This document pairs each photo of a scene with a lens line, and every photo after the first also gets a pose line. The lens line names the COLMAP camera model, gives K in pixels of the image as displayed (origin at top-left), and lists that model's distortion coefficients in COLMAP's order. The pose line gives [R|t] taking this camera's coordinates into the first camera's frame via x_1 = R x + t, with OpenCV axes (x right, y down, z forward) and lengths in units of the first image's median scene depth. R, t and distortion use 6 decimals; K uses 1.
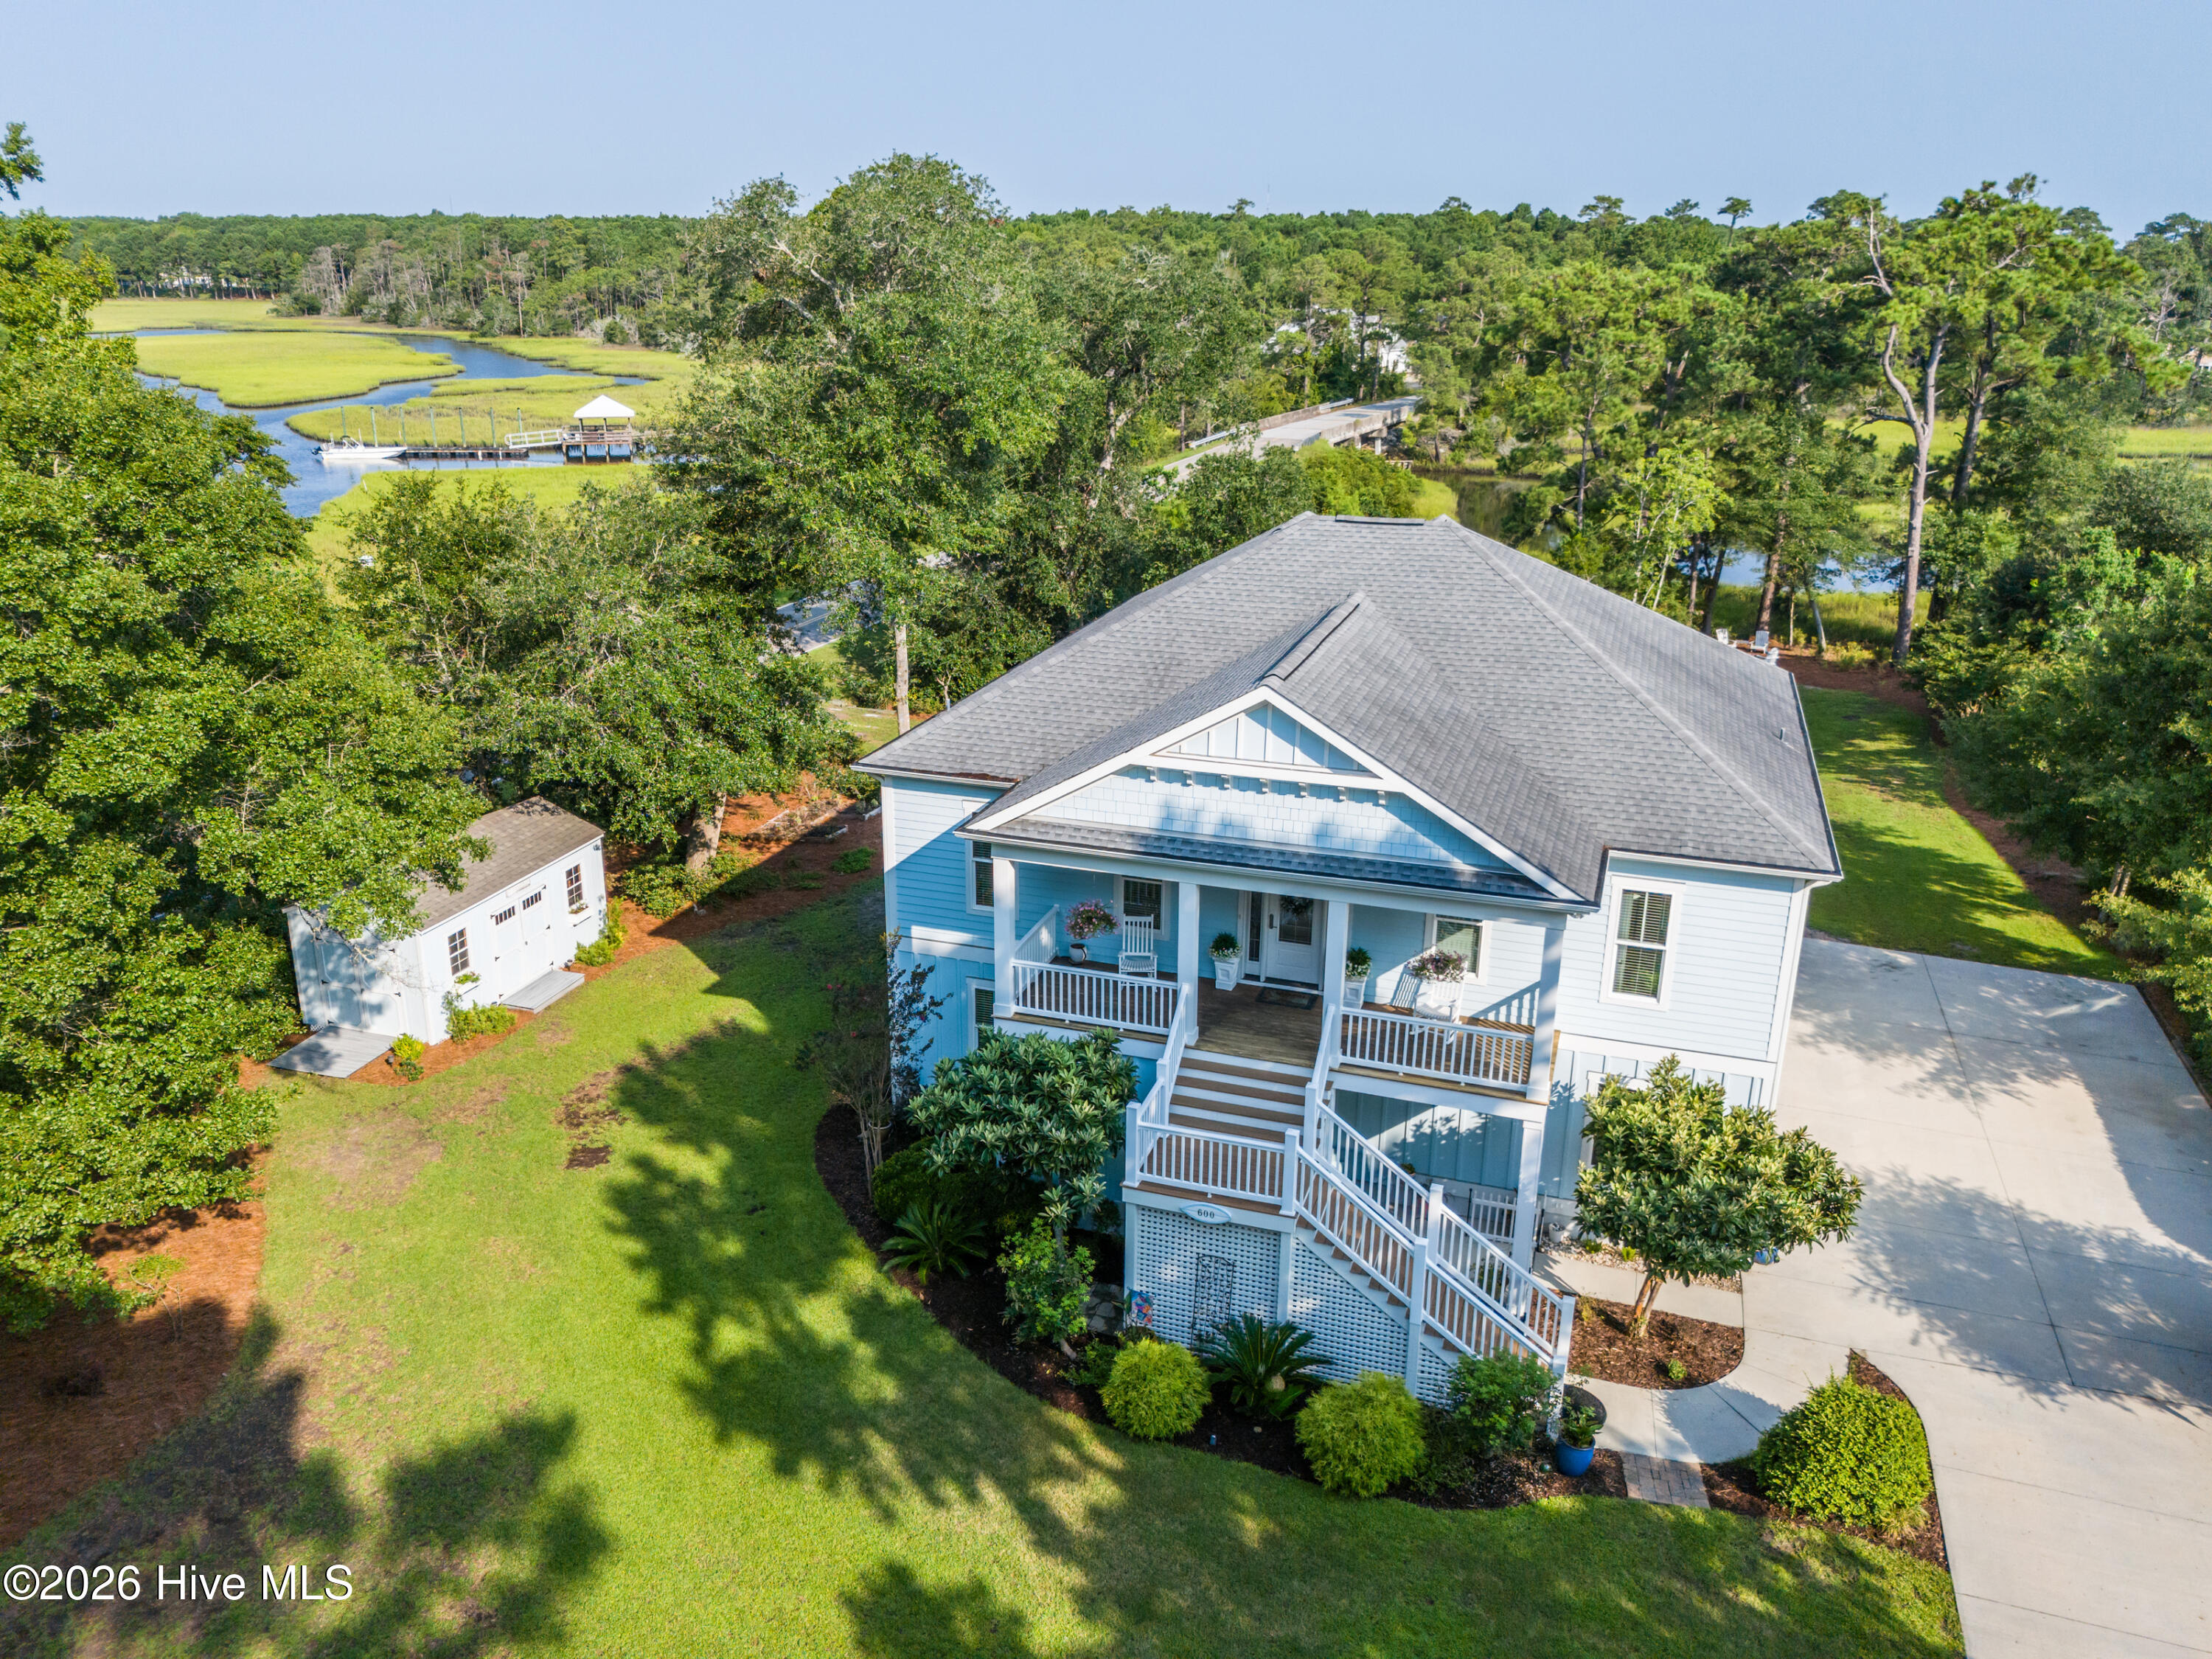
lens RADIAL K [[1652.2, 0, 1092.1], [0, 1652.2, 826.0], [0, 0, 1]] dist [0.092348, -0.144960]
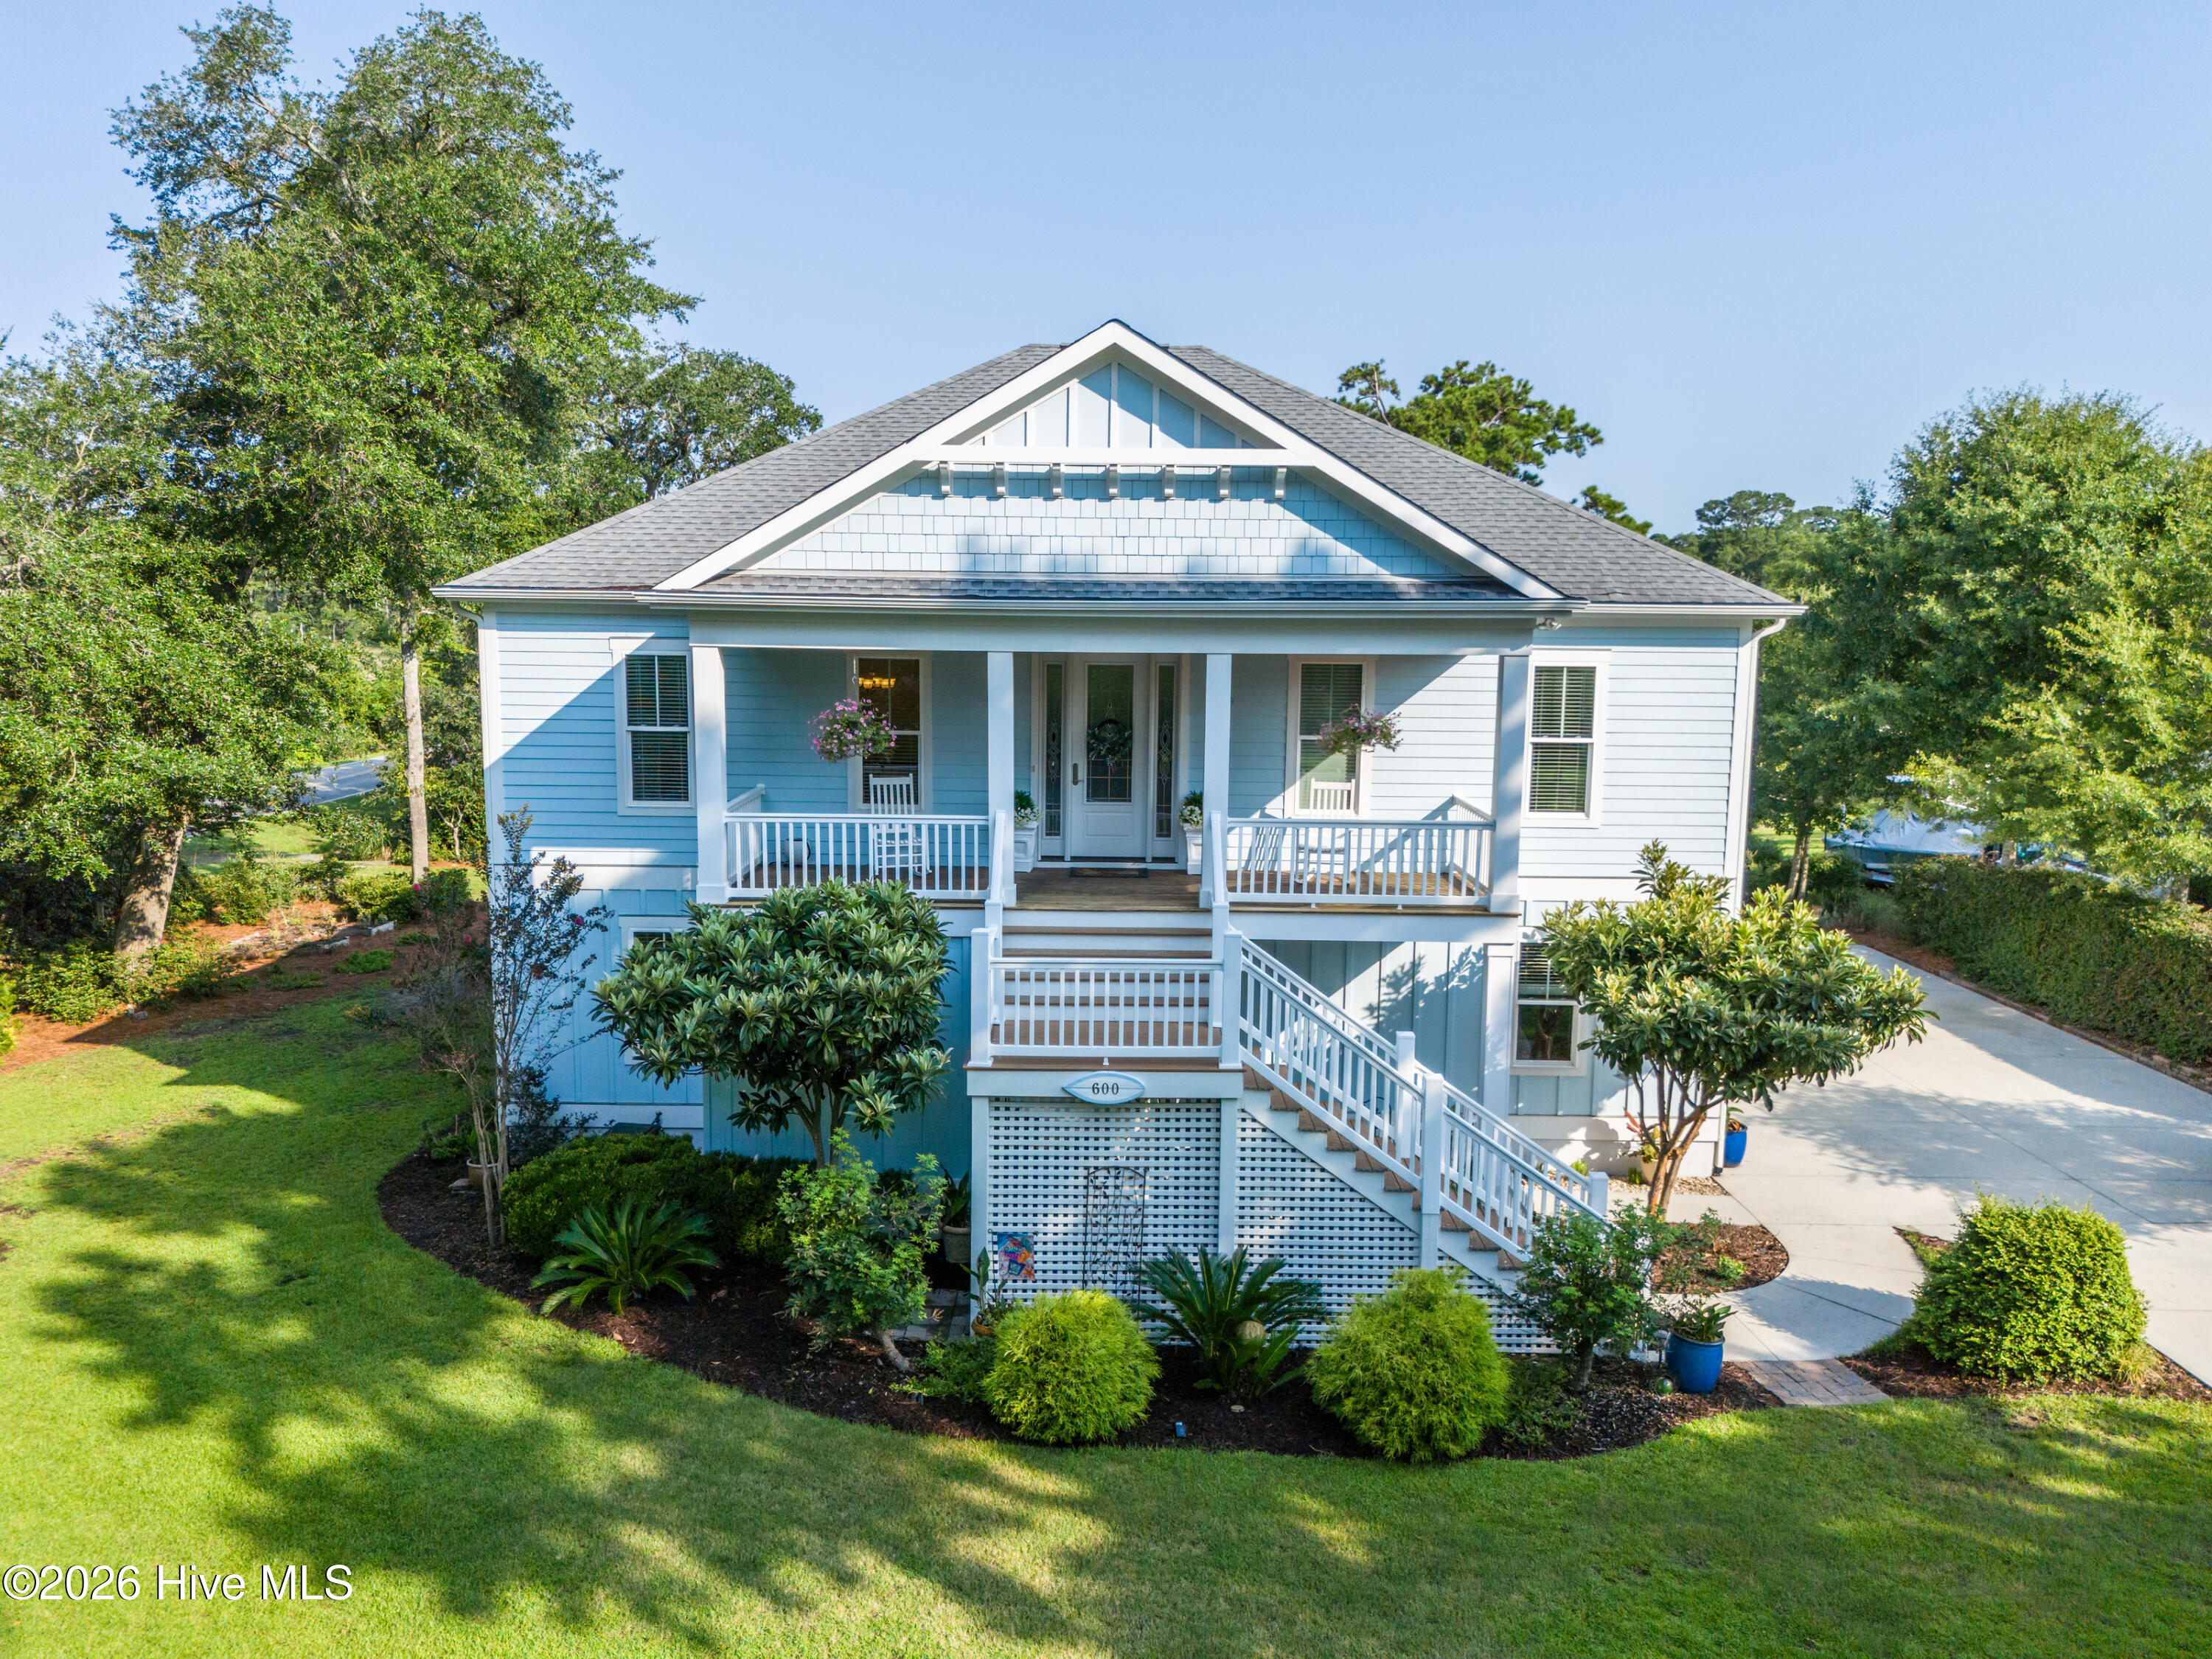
lens RADIAL K [[1652.2, 0, 1092.1], [0, 1652.2, 826.0], [0, 0, 1]] dist [0.092348, -0.144960]
pose [[0.950014, -0.040723, 0.309540, -0.124890], [0.098526, 0.979898, -0.173473, 0.234349], [-0.296253, 0.195300, 0.934929, 0.368543]]
